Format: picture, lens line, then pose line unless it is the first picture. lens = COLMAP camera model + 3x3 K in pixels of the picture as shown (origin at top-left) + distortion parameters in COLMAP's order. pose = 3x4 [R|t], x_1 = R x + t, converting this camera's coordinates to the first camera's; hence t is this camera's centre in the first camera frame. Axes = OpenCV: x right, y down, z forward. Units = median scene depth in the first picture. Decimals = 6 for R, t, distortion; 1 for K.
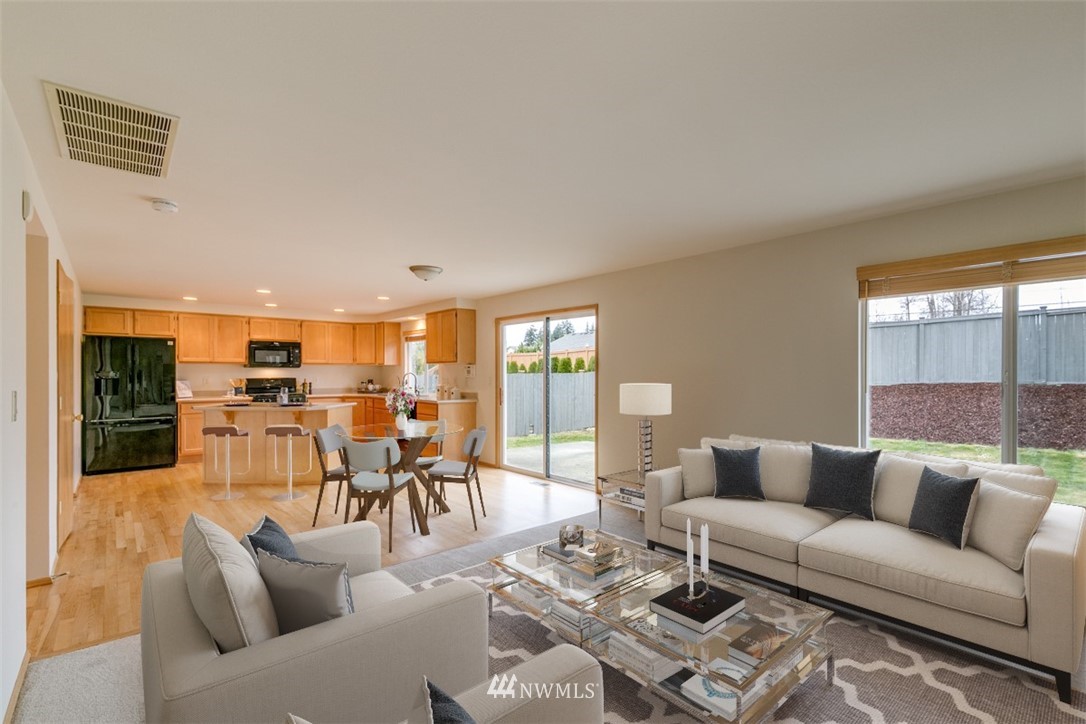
lens RADIAL K [[490.2, 0, 544.7], [0, 490.2, 375.7], [0, 0, 1]] dist [0.004393, -0.001261]
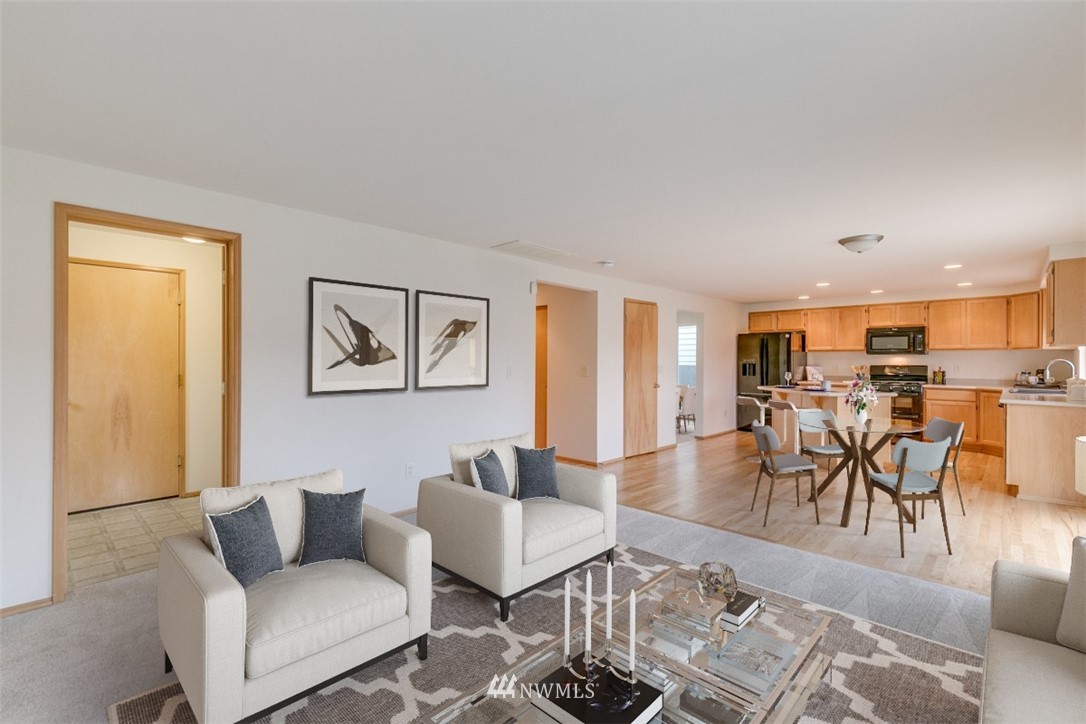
lens RADIAL K [[490.2, 0, 542.0], [0, 490.2, 361.7], [0, 0, 1]] dist [0.004393, -0.001261]
pose [[0.081192, 0.001711, -0.996697, 0.349634], [-0.009324, 0.999956, 0.000957, 0.003319], [0.996655, 0.009215, 0.081204, 0.229006]]
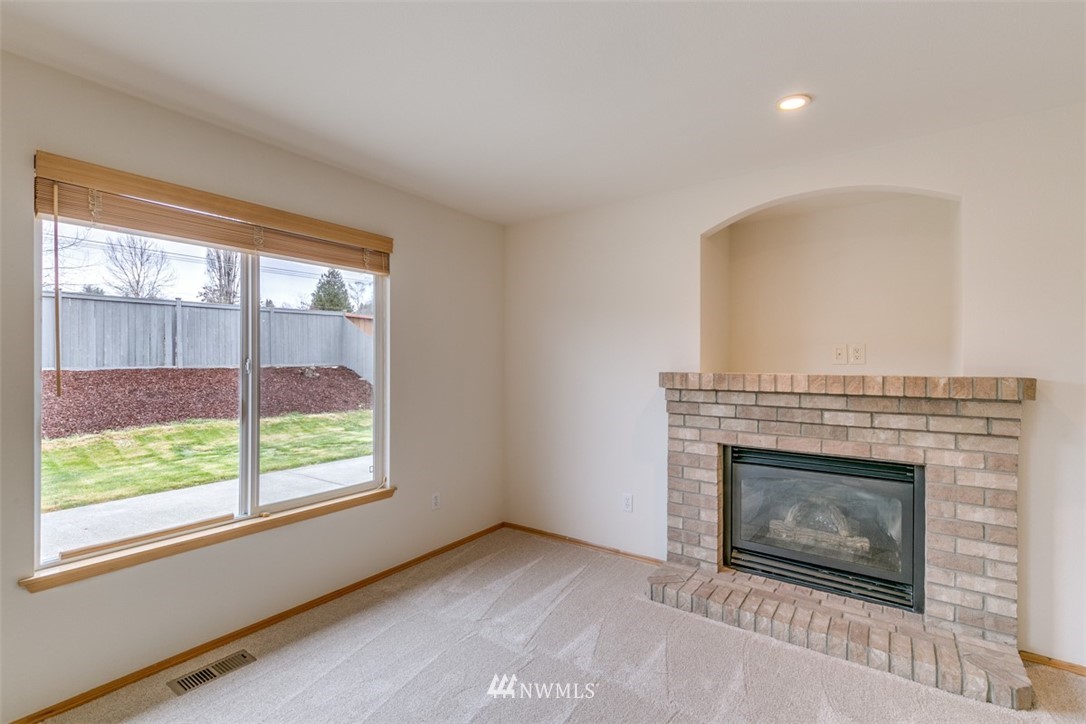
lens RADIAL K [[490.2, 0, 538.0], [0, 490.2, 364.8], [0, 0, 1]] dist [0.004393, -0.001261]
pose [[-0.225143, -0.003848, 0.974318, 0.001147], [0.004466, 0.999978, 0.004981, 0.003358], [-0.974316, 0.005472, -0.225120, 0.263724]]
